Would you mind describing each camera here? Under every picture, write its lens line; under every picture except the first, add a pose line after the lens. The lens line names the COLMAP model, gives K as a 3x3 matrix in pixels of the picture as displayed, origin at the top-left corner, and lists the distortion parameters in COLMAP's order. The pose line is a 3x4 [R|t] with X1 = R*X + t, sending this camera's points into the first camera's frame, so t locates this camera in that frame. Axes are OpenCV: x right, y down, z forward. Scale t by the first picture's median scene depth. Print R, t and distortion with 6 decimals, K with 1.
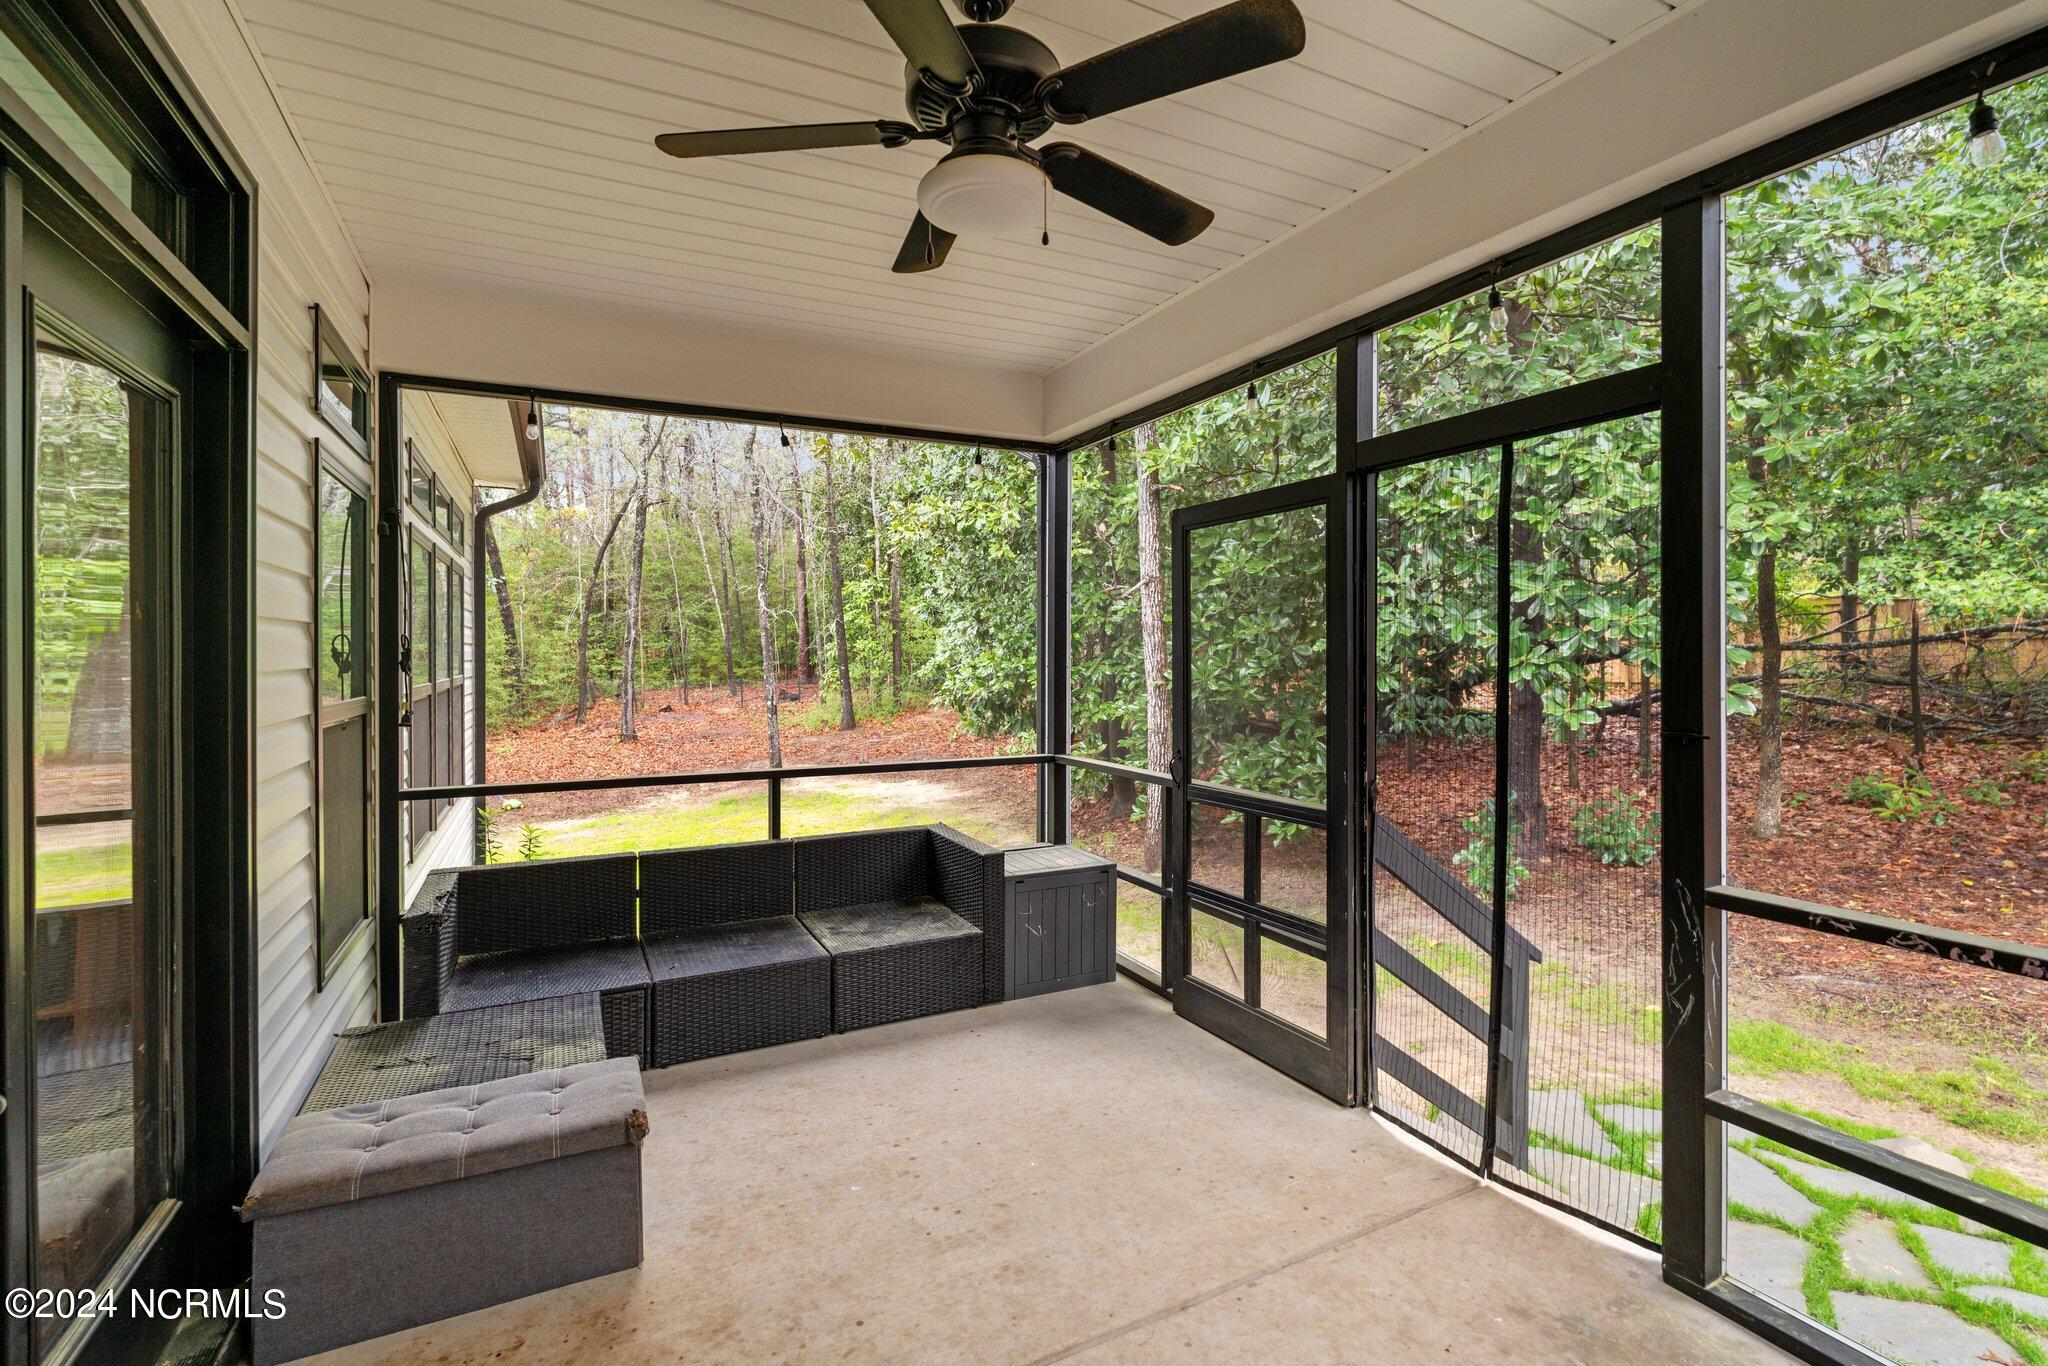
lens RADIAL K [[928.2, 0, 1027.6], [0, 928.2, 655.9], [0, 0, 1]] dist [0.000483, 0.000460]
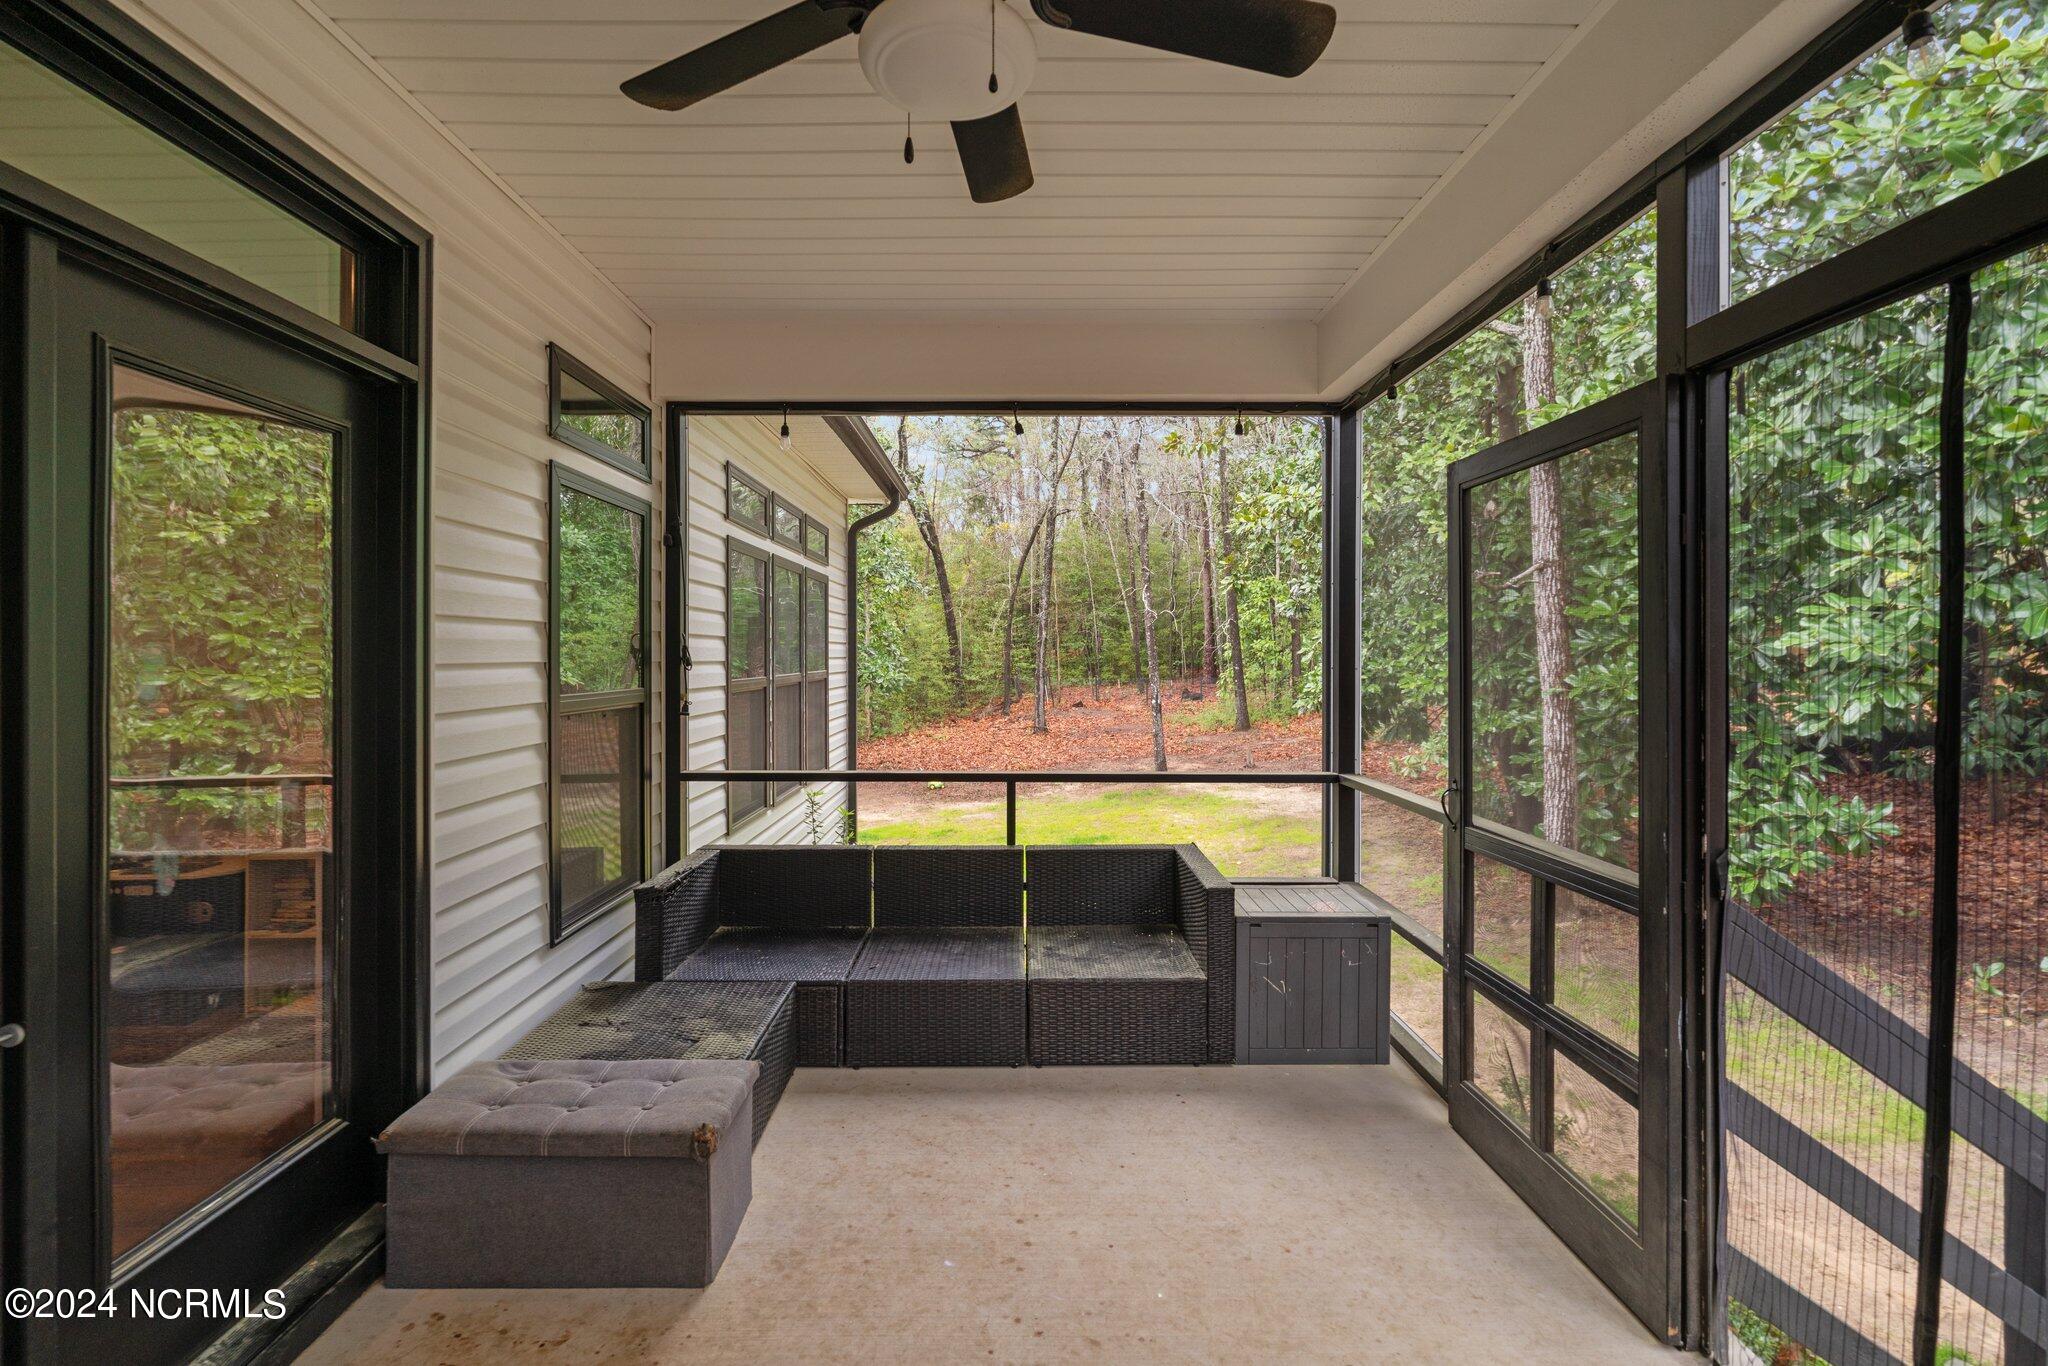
lens RADIAL K [[914.1, 0, 1023.4], [0, 914.1, 650.2], [0, 0, 1]] dist [-0.002286, 0.000005]
pose [[0.898681, 0.002193, -0.438597, 0.174006], [-0.004969, 0.999974, -0.005183, 0.000891], [0.438575, 0.006837, 0.898669, 0.176034]]
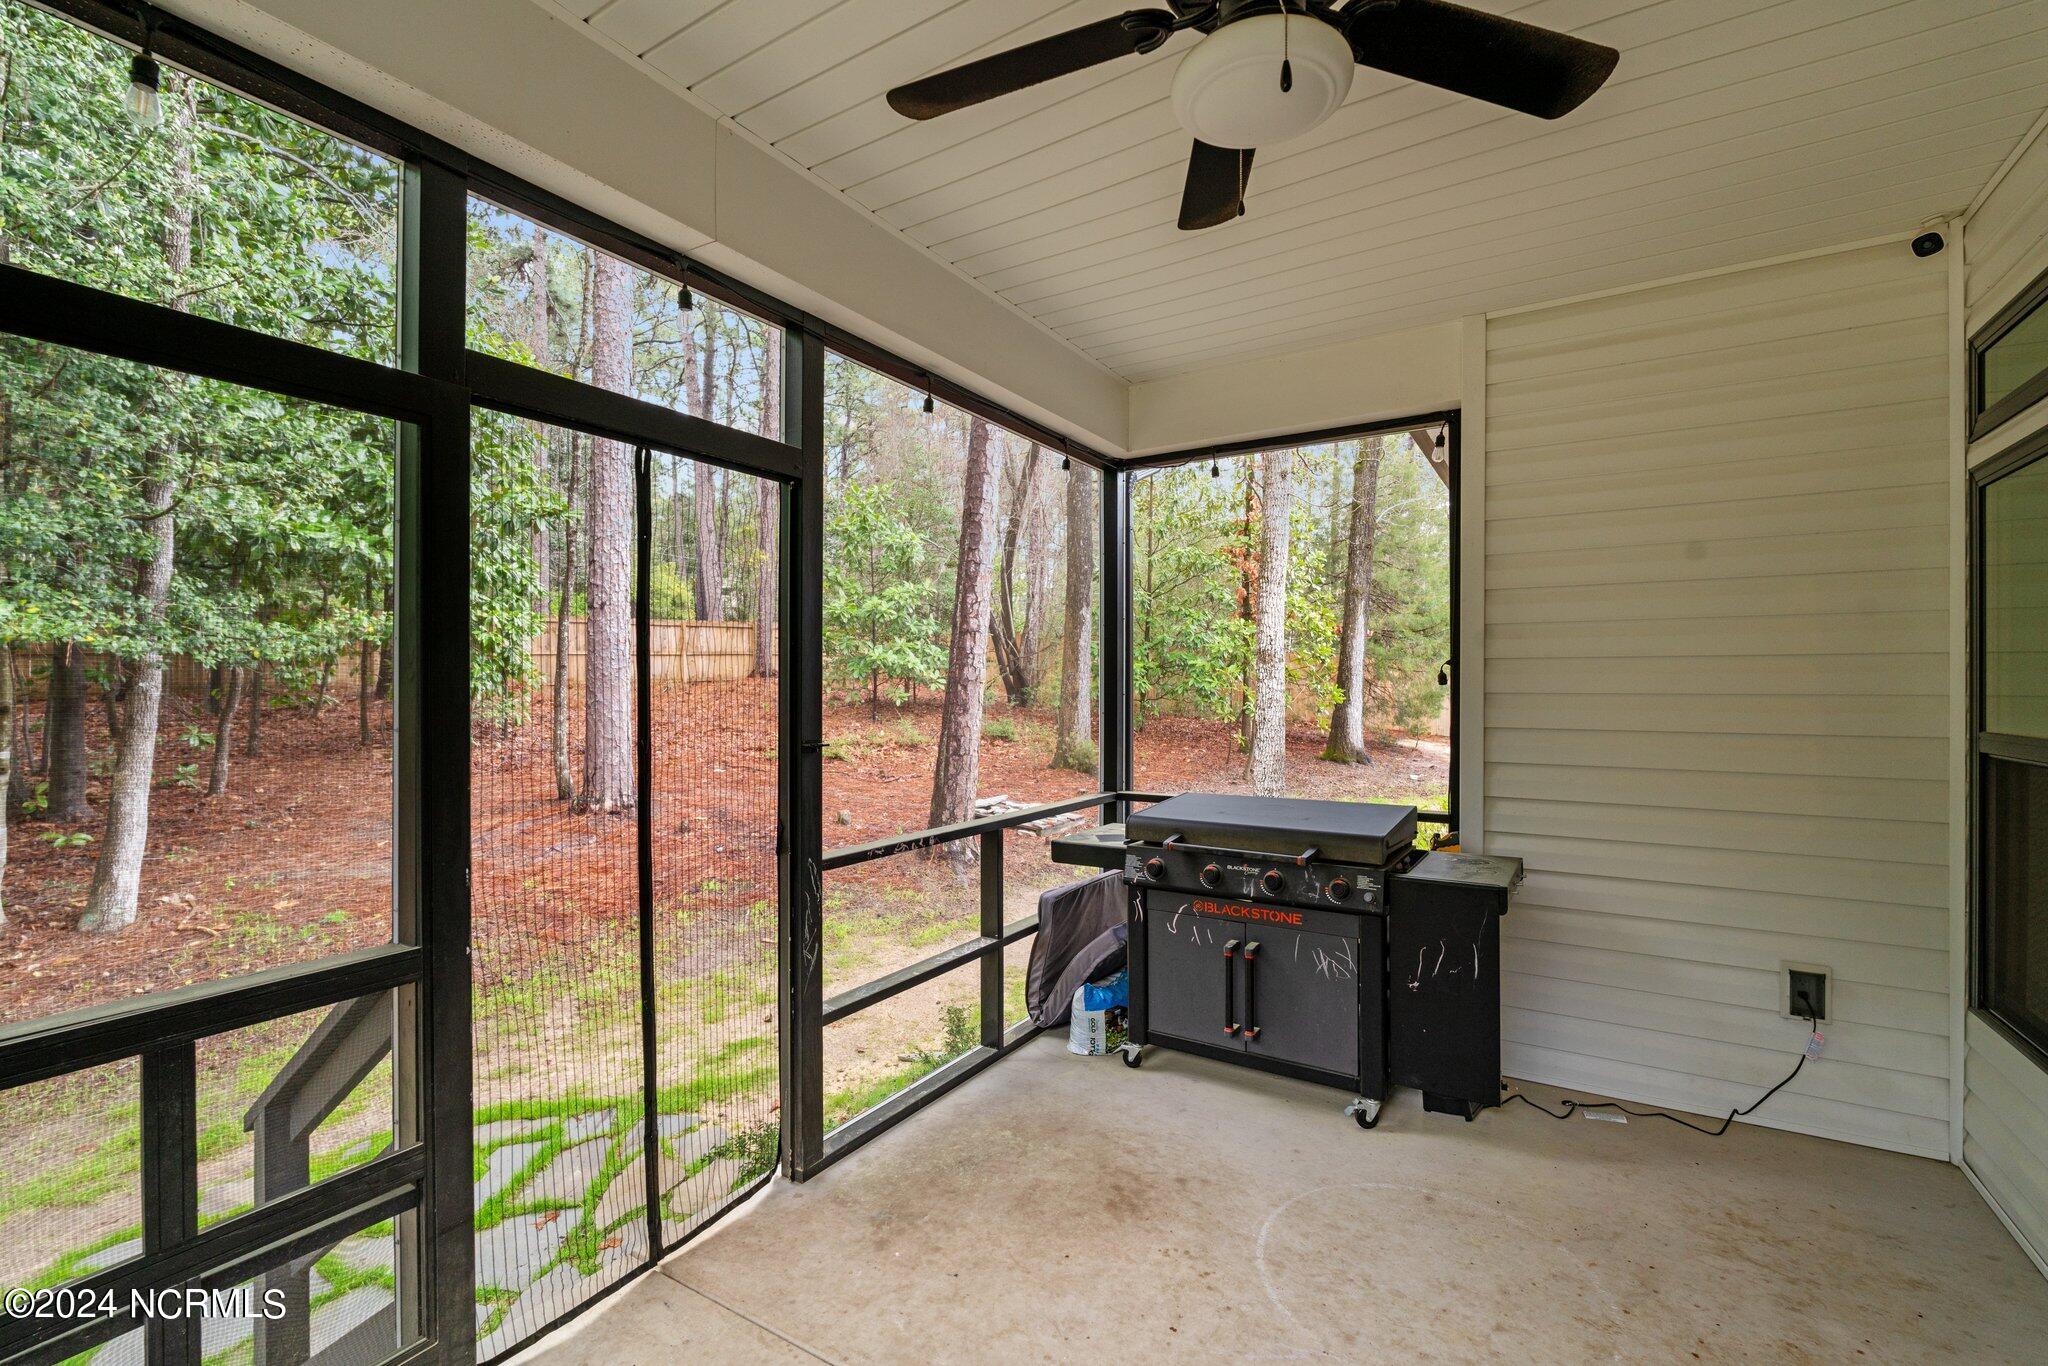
lens RADIAL K [[915.5, 0, 1024.0], [0, 915.5, 683.0], [0, 0, 1]] dist [-0.000725, 0.000047]
pose [[-0.512183, 0.004833, 0.858863, -0.308107], [0.003505, 0.999988, -0.003537, 0.002125], [-0.858869, 0.001199, -0.512194, 0.795327]]
